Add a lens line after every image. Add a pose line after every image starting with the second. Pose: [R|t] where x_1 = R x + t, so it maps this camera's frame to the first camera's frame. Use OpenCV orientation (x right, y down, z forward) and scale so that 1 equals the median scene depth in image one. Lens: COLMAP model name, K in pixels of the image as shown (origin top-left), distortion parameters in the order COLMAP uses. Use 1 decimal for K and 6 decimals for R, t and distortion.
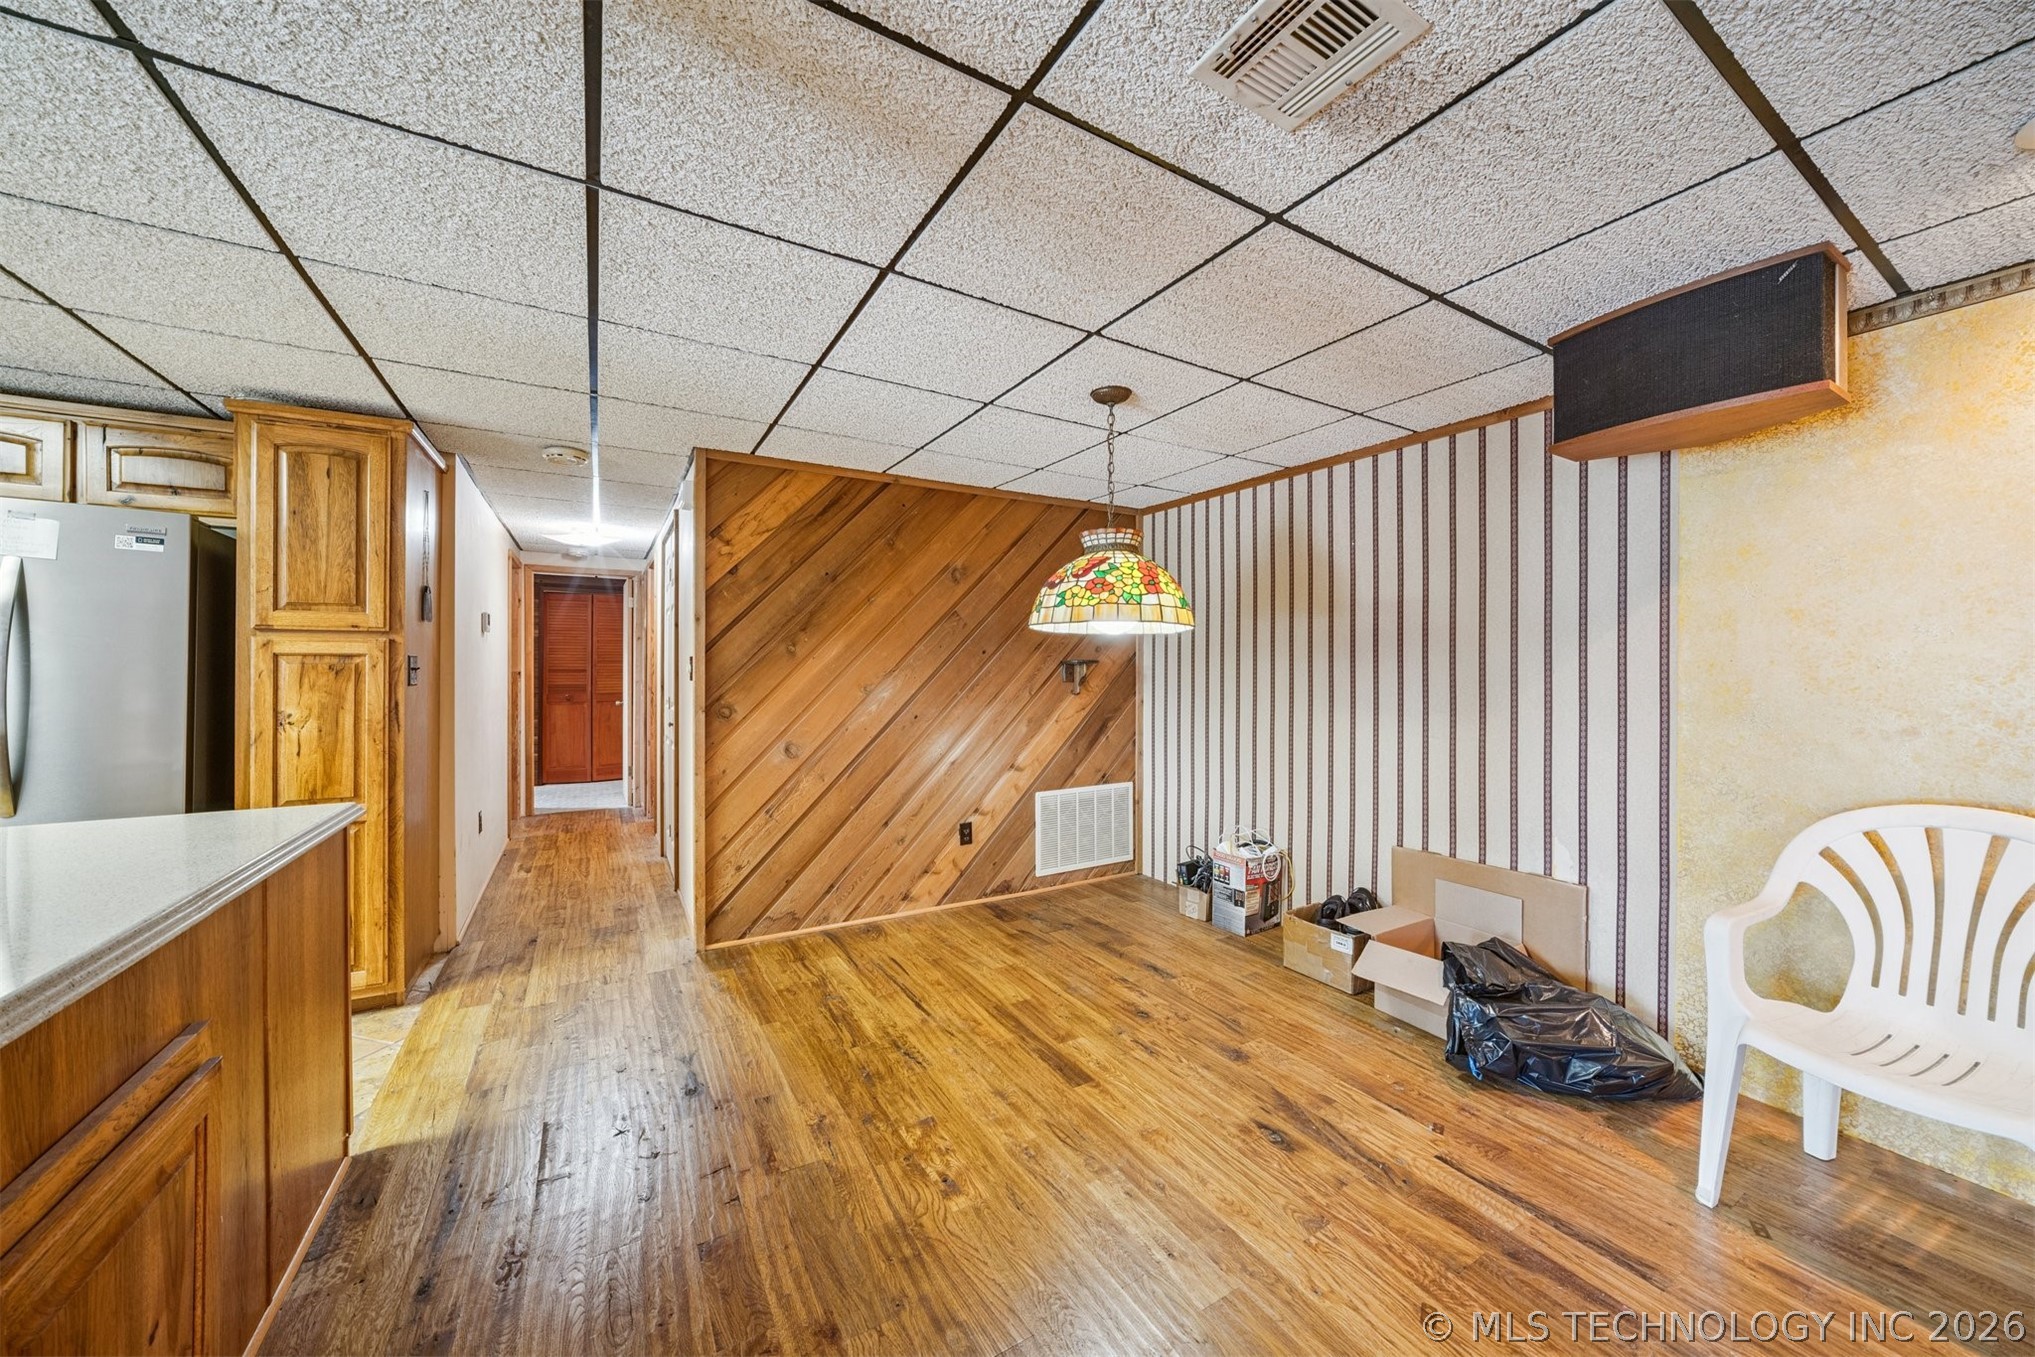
lens RADIAL K [[710.1, 0, 1004.9], [0, 710.1, 669.4], [0, 0, 1]] dist [-0.028478, 0.007501]
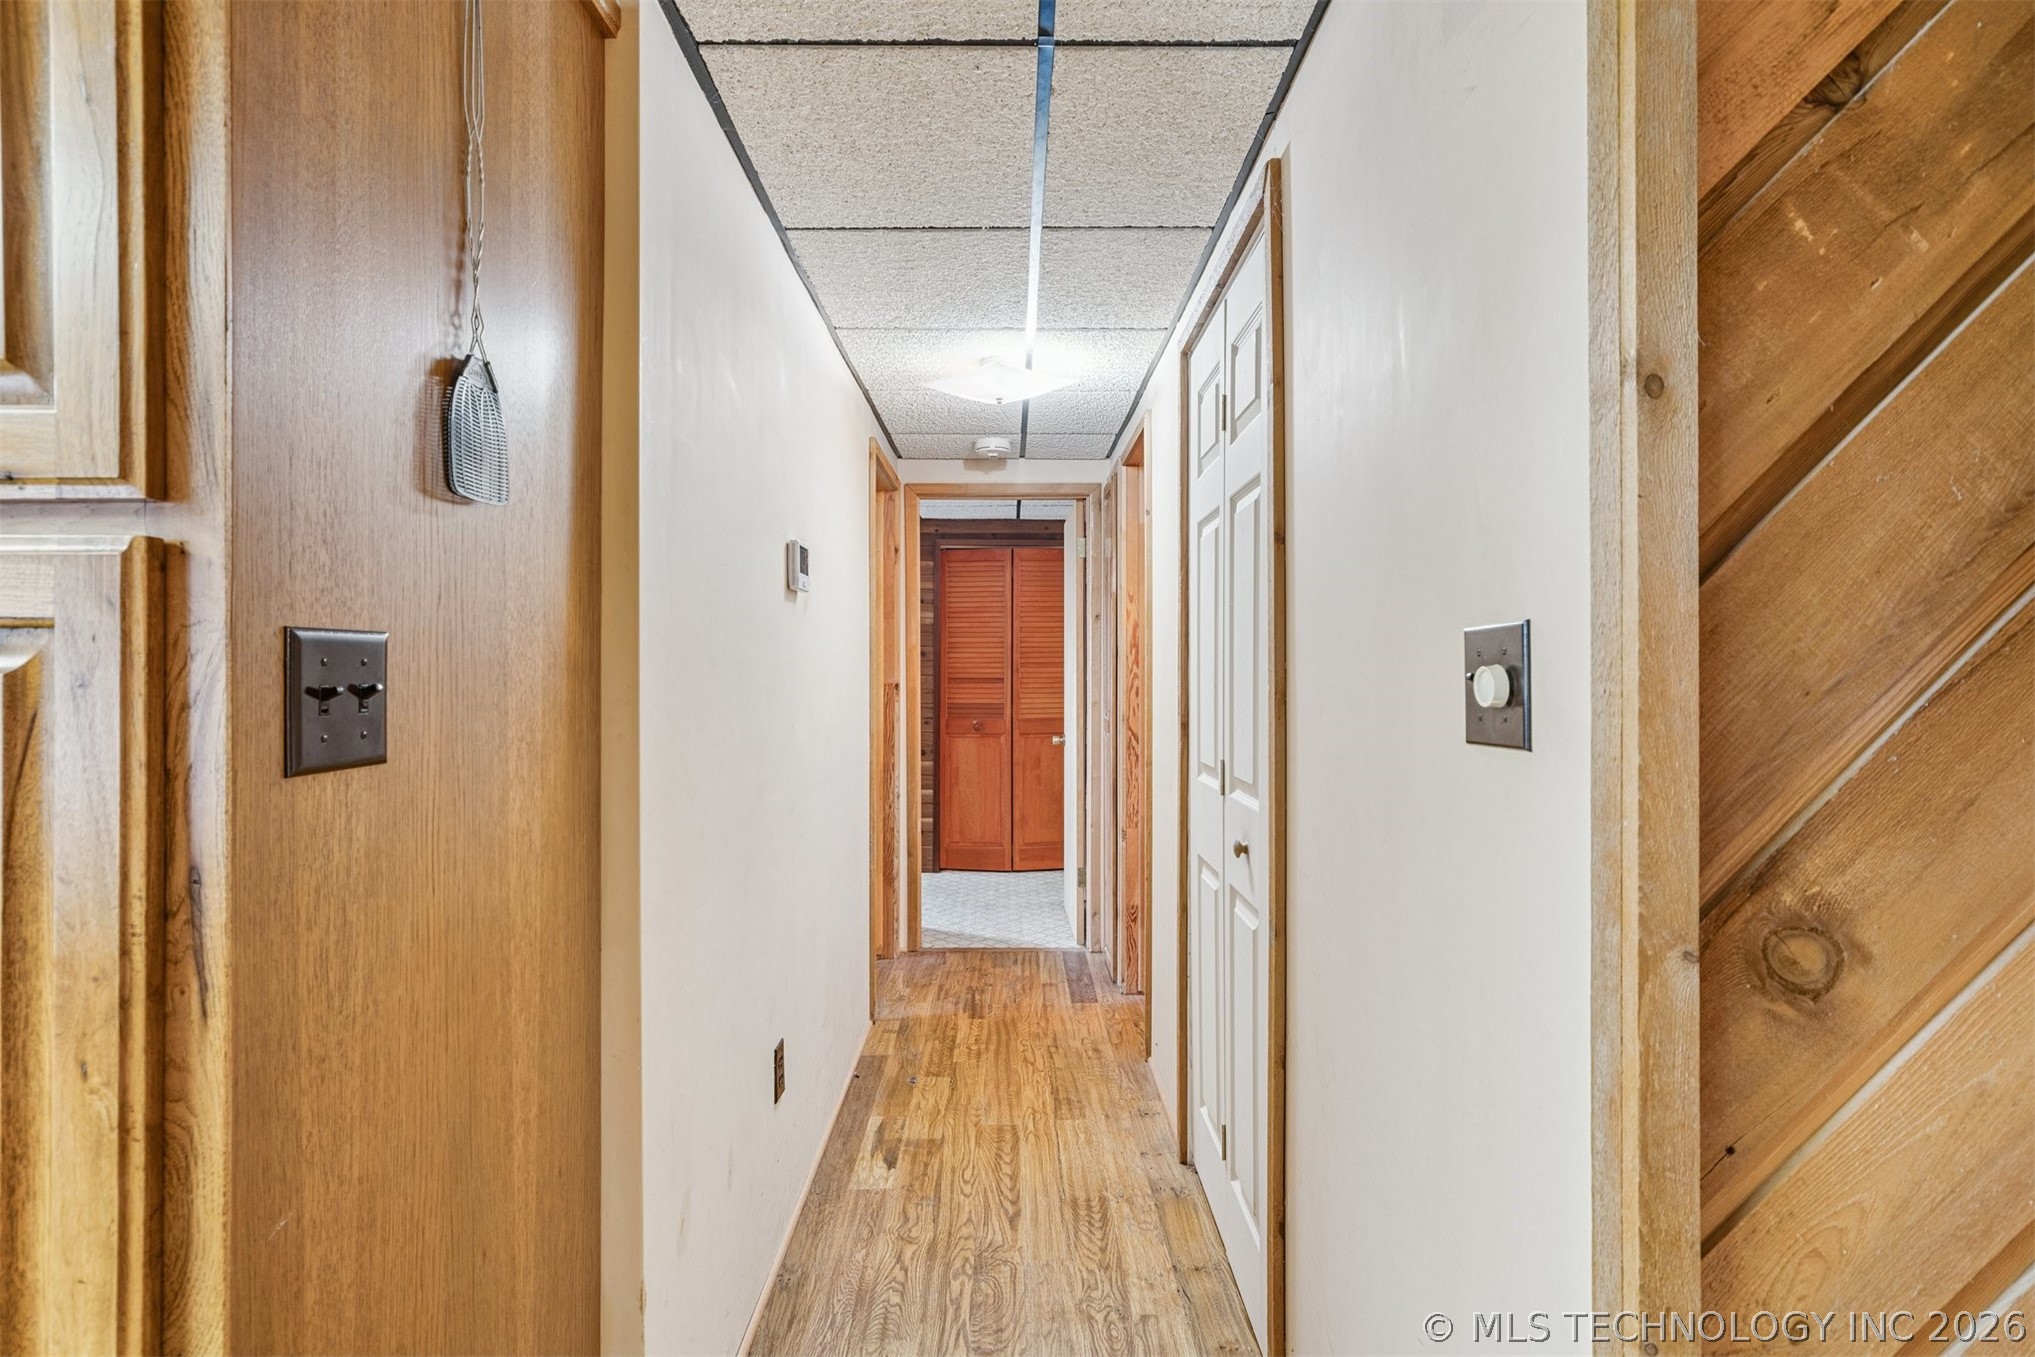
lens RADIAL K [[889.2, 0, 1000.7], [0, 889.2, 671.2], [0, 0, 1]] dist [-0.032602, 0.017085]
pose [[0.862132, -0.003570, -0.506671, -0.280603], [0.002281, 0.999992, -0.003165, -0.003176], [0.506678, 0.001573, 0.862134, 0.456134]]
